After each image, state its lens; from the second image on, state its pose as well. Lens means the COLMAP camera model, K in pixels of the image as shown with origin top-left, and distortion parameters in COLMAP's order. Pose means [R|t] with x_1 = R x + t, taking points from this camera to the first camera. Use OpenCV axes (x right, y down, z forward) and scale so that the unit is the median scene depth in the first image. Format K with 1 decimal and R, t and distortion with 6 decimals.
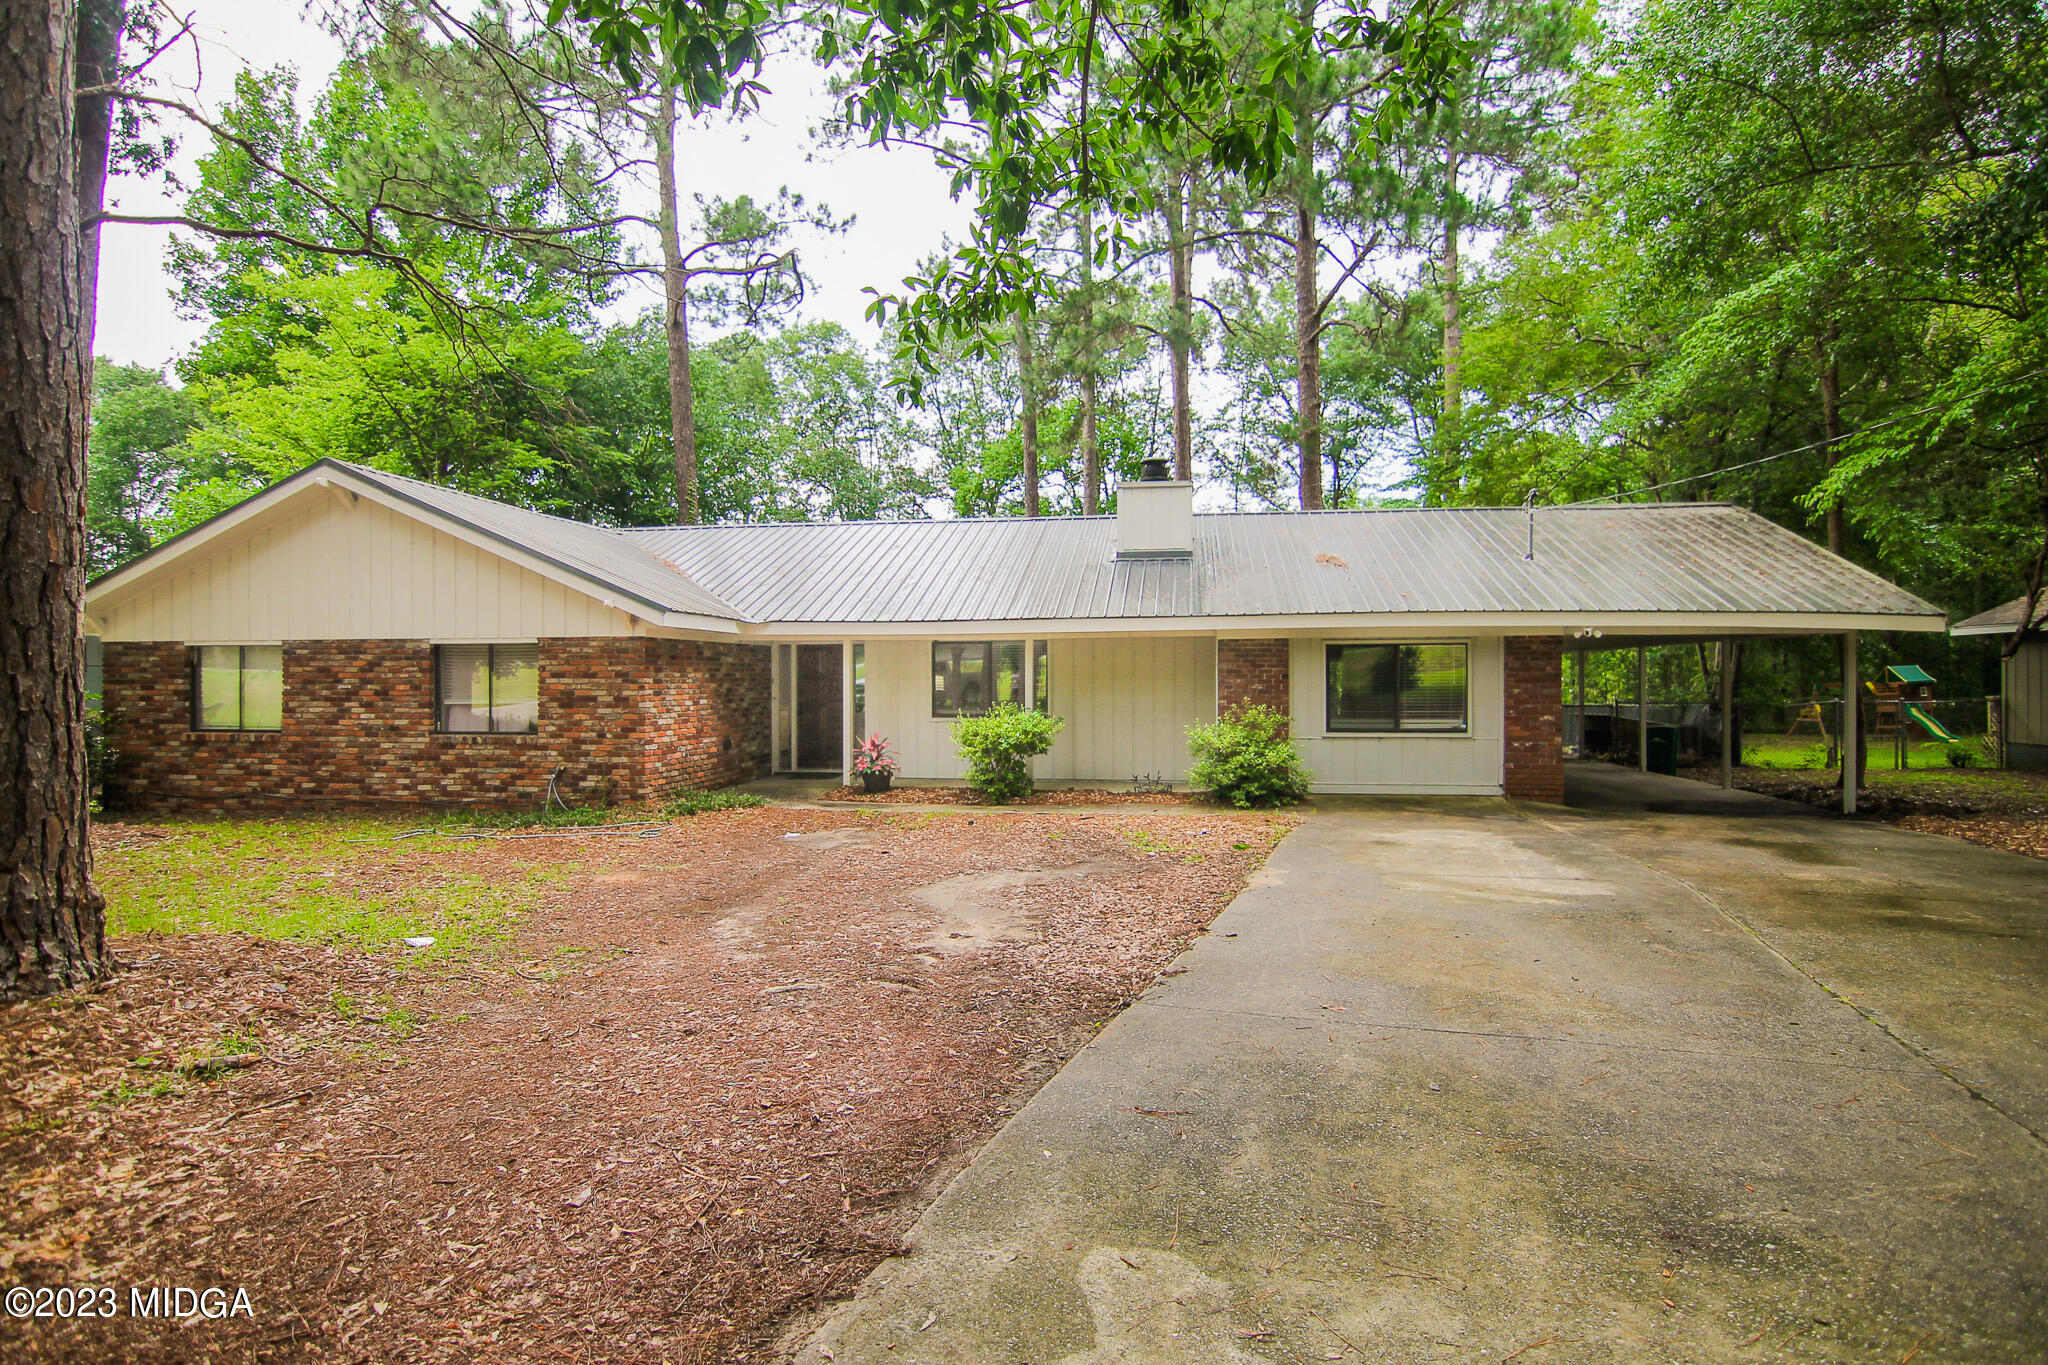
lens RADIAL K [[1096.2, 0, 1109.4], [0, 1096.2, 717.7], [0, 0, 1]] dist [-0.010595, -0.006317]
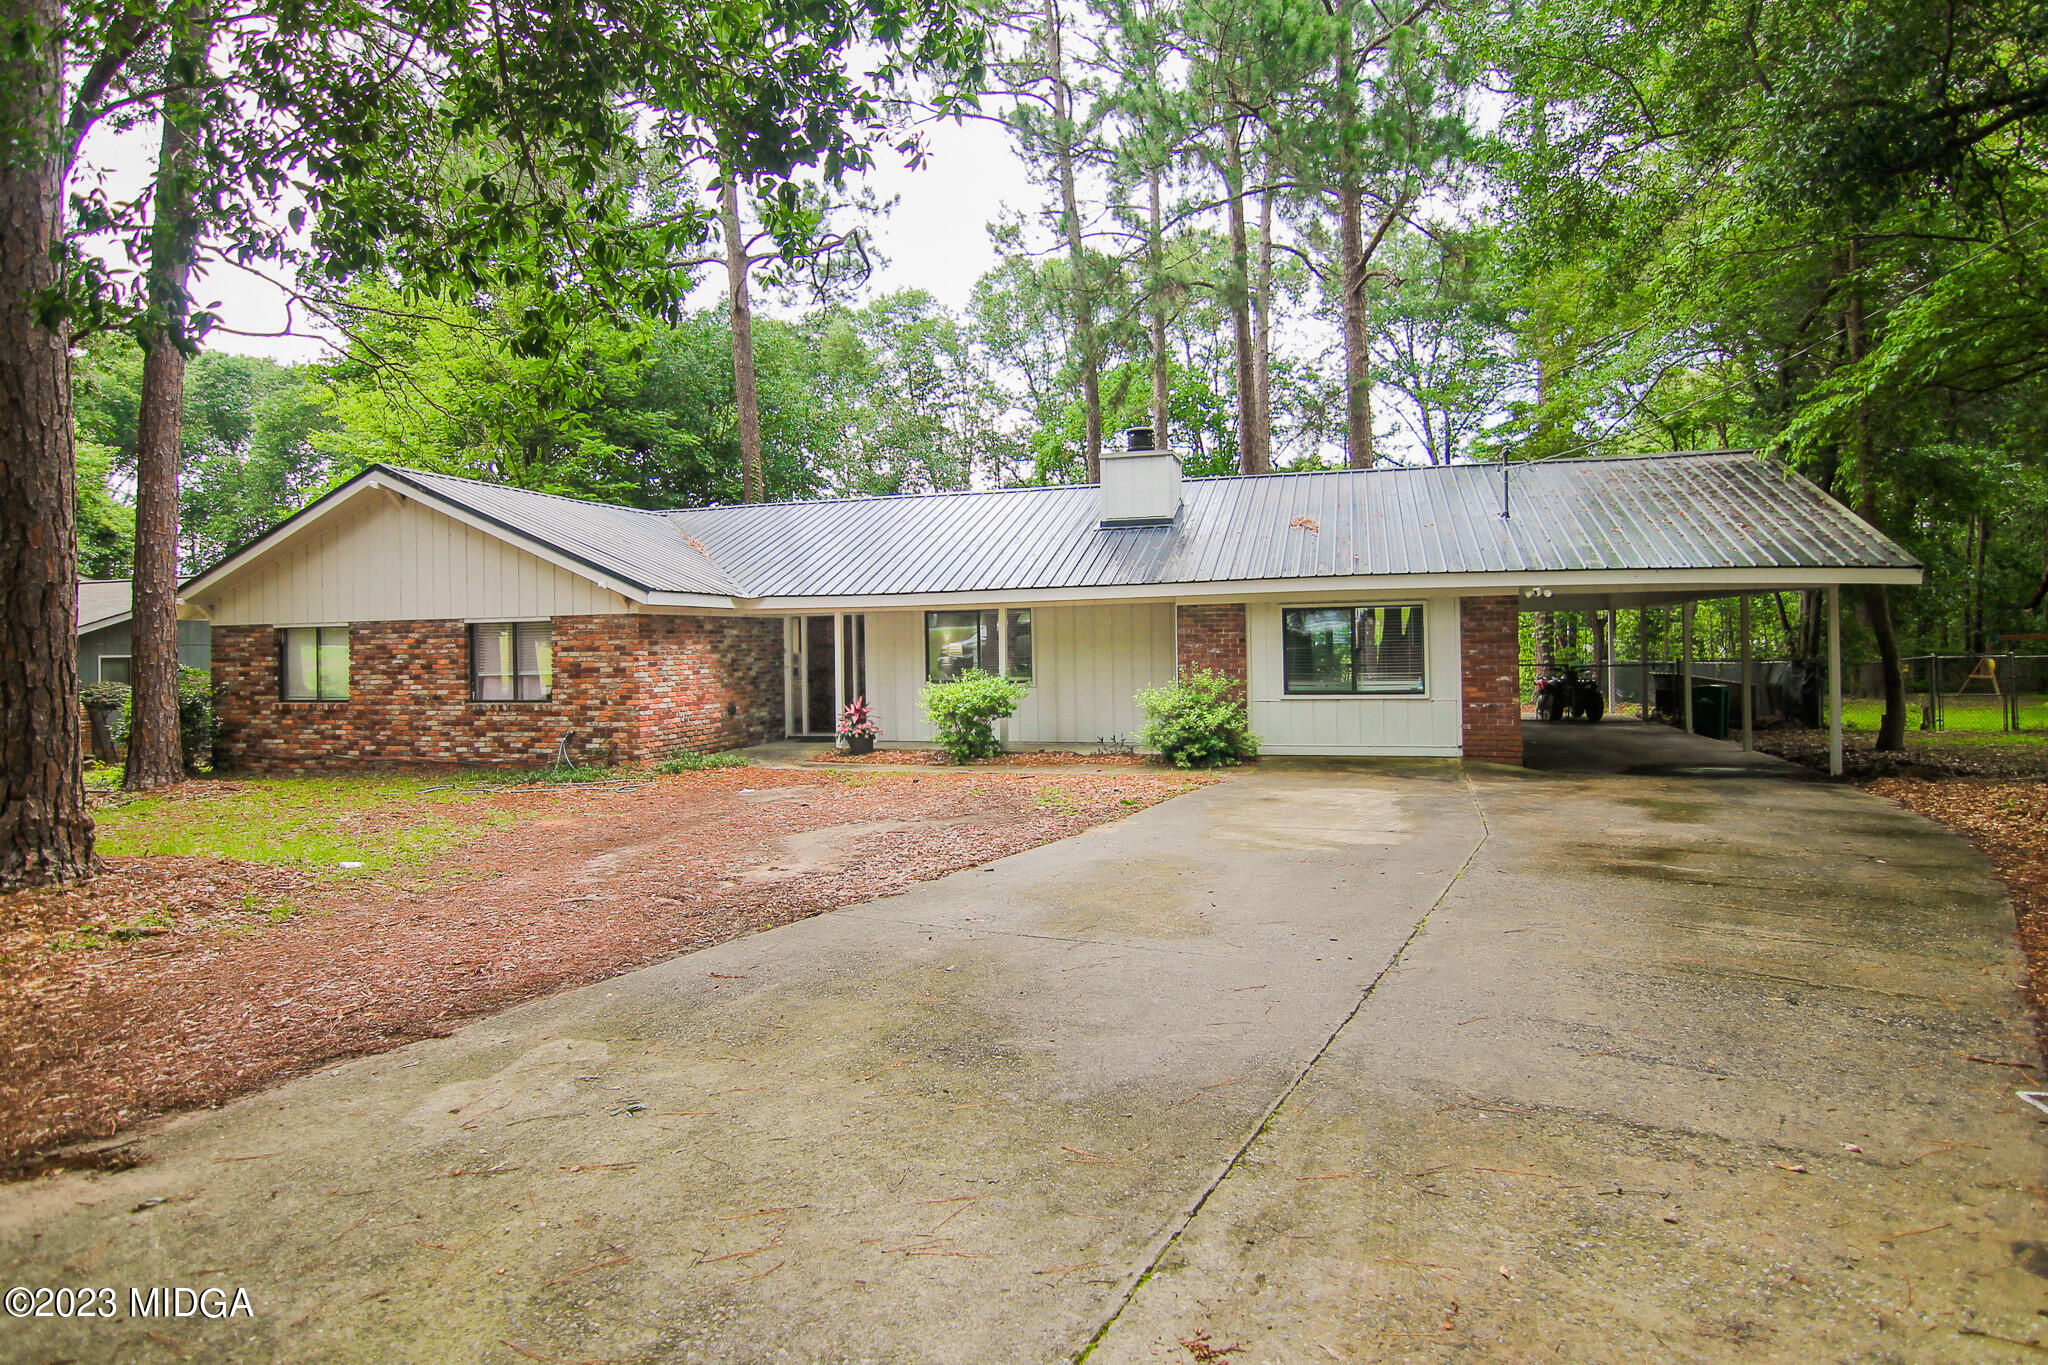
lens RADIAL K [[1096.2, 0, 1004.5], [0, 1096.2, 677.3], [0, 0, 1]] dist [-0.010595, -0.006317]
pose [[0.989825, -0.010051, -0.141933, 0.093638], [0.009386, 0.999942, -0.005350, 0.000164], [0.141978, 0.003963, 0.989862, -0.046617]]
